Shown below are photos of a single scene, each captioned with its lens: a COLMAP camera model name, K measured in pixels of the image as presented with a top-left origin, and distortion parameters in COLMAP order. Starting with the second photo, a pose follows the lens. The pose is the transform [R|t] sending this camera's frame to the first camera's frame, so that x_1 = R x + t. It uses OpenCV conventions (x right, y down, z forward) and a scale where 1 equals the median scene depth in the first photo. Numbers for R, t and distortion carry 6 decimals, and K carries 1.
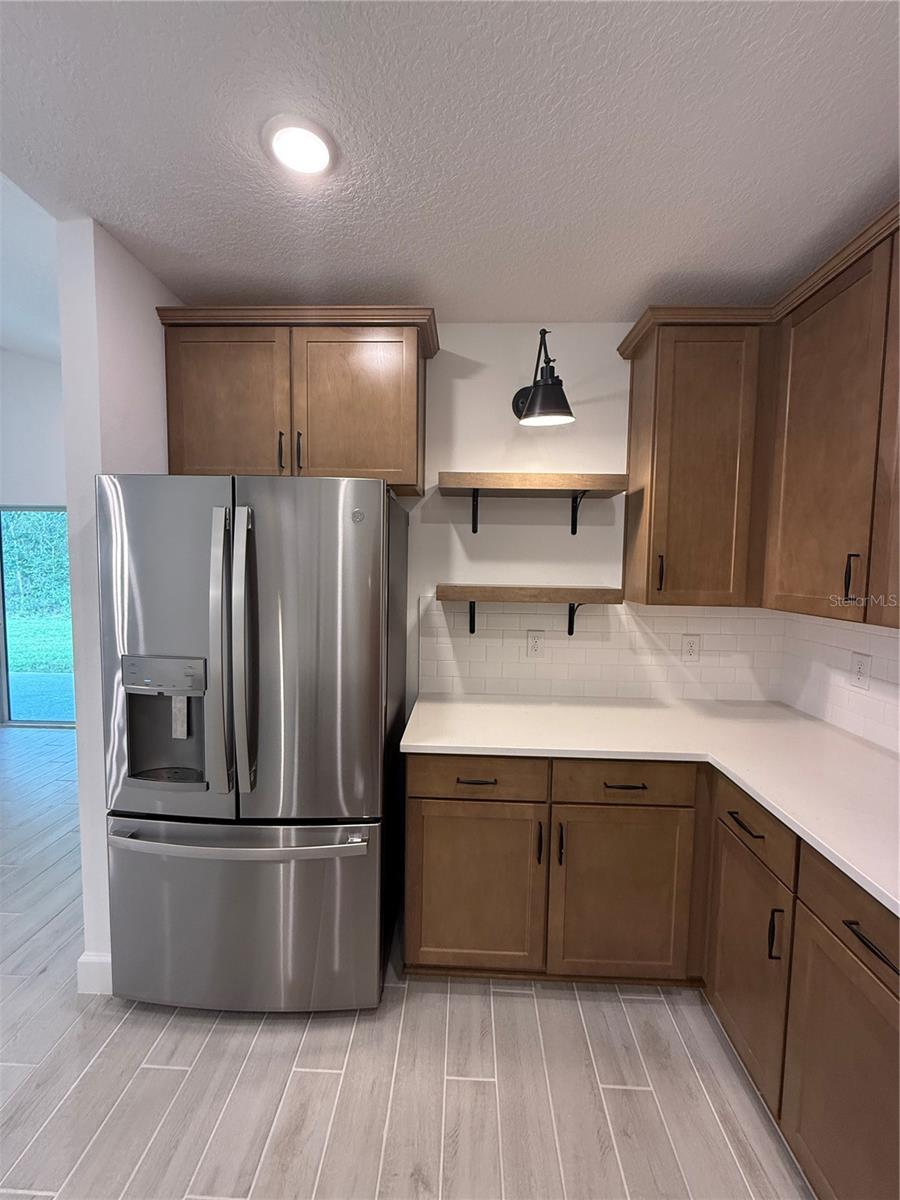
lens RADIAL K [[481.5, 0, 450.0], [0, 481.5, 595.1], [0, 0, 1]] dist [0.004147, 0.000921]
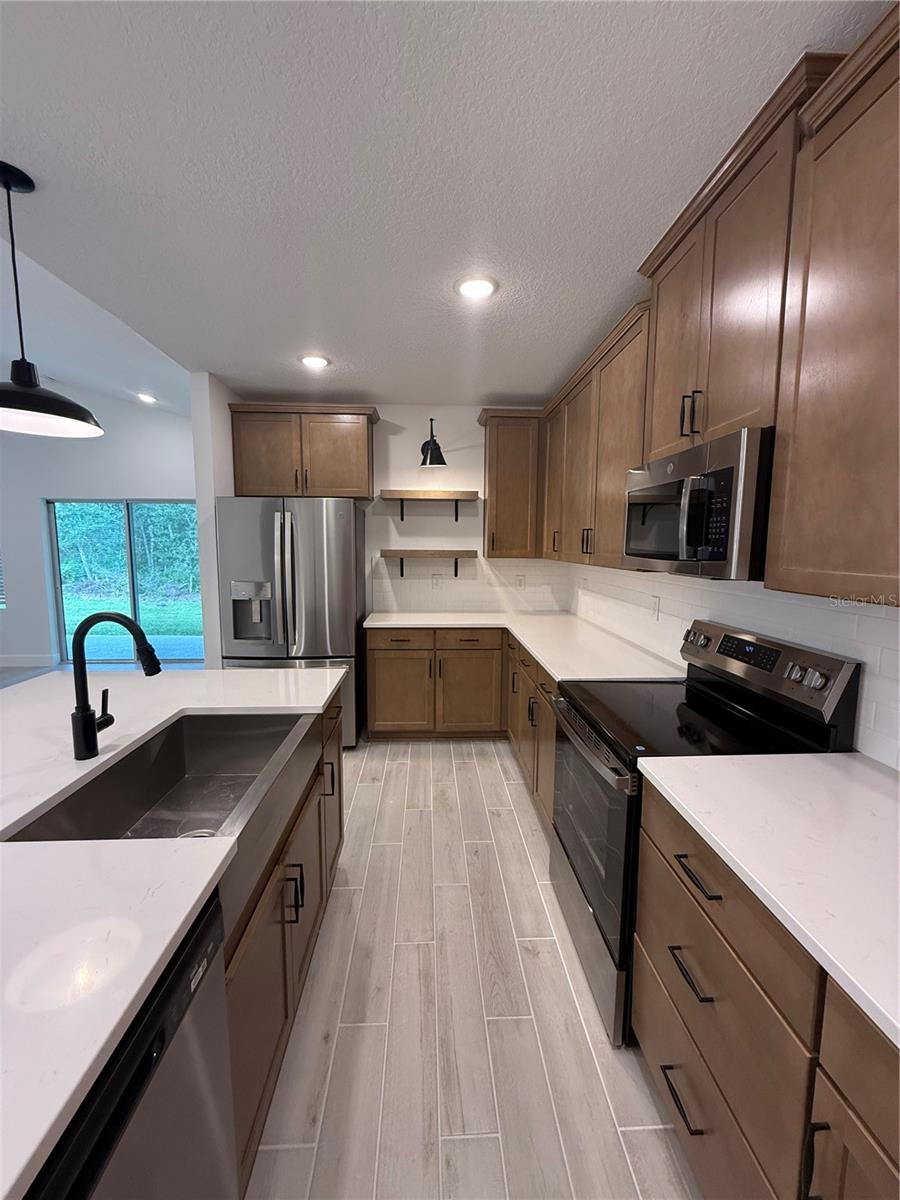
lens RADIAL K [[481.5, 0, 450.1], [0, 481.5, 593.5], [0, 0, 1]] dist [0.004147, 0.000921]
pose [[0.996397, -0.018395, 0.082788, 0.089743], [0.014829, 0.998944, 0.043489, 0.079498], [-0.083500, -0.042105, 0.995618, -0.978166]]
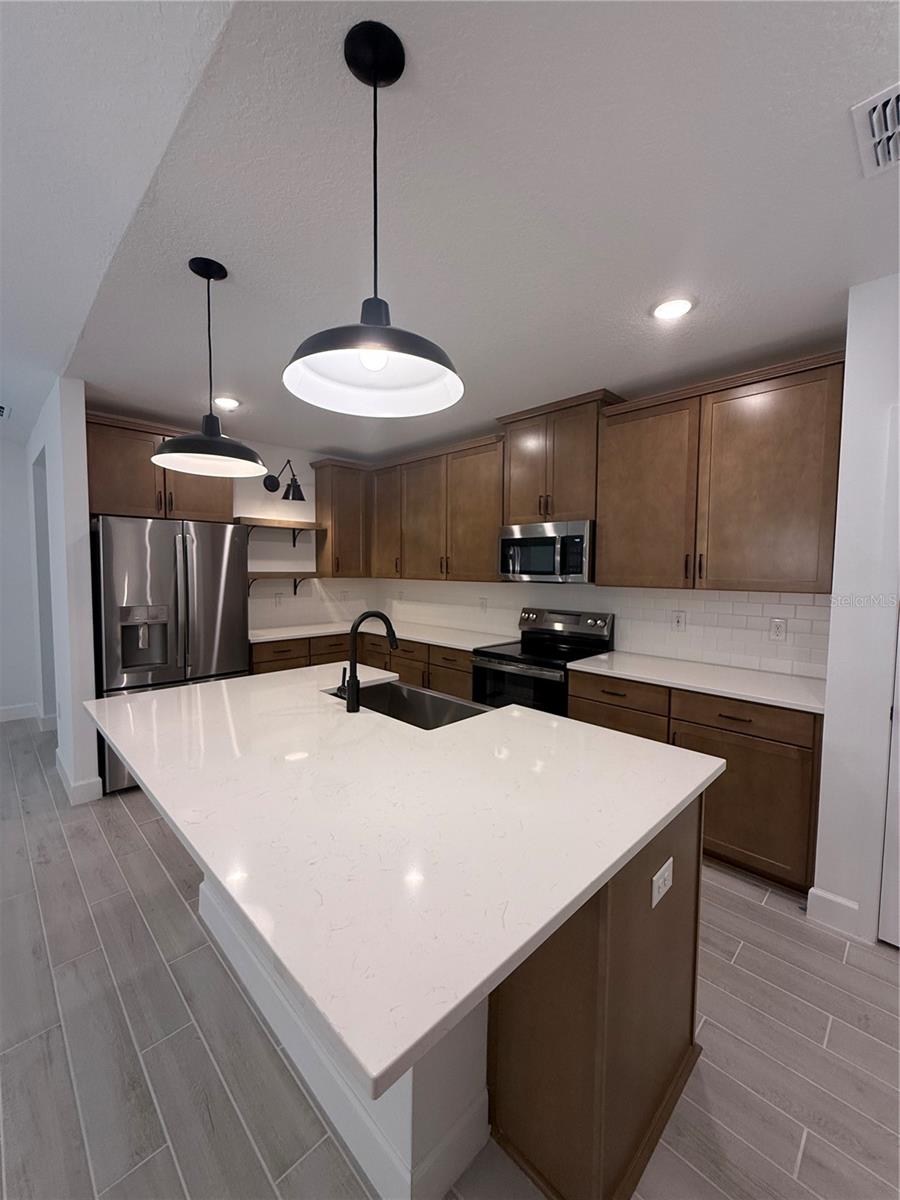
lens RADIAL K [[481.5, 0, 451.2], [0, 481.5, 597.2], [0, 0, 1]] dist [0.004147, 0.000921]
pose [[0.685989, -0.055488, 0.725493, -0.963274], [0.049366, 0.998340, 0.029677, 0.076196], [-0.725935, 0.015457, 0.687589, -1.117856]]
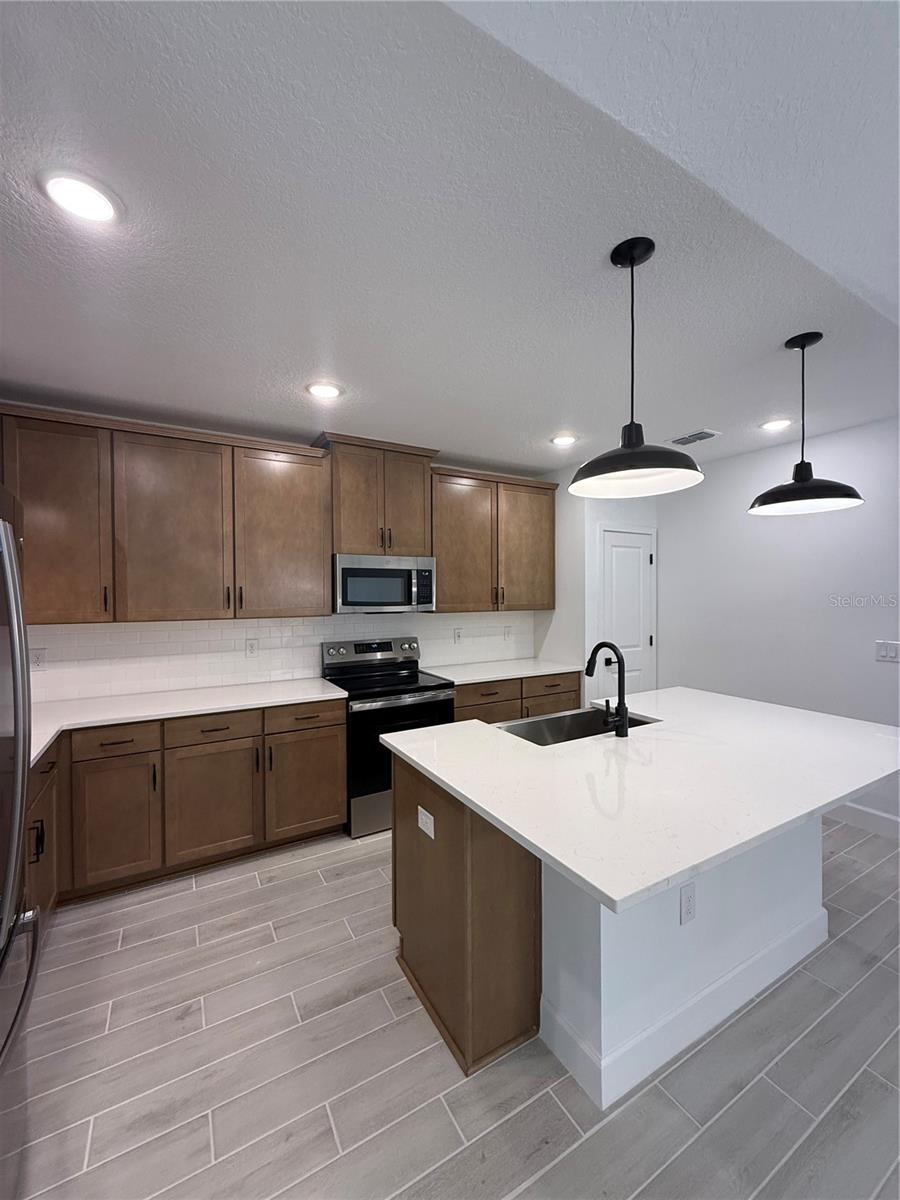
lens RADIAL K [[481.5, 0, 448.4], [0, 481.5, 599.3], [0, 0, 1]] dist [0.004147, 0.000921]
pose [[-0.530524, -0.026700, 0.847249, -1.094978], [0.049414, 0.996830, 0.062356, -0.064203], [-0.846228, 0.074947, -0.527523, 0.649103]]
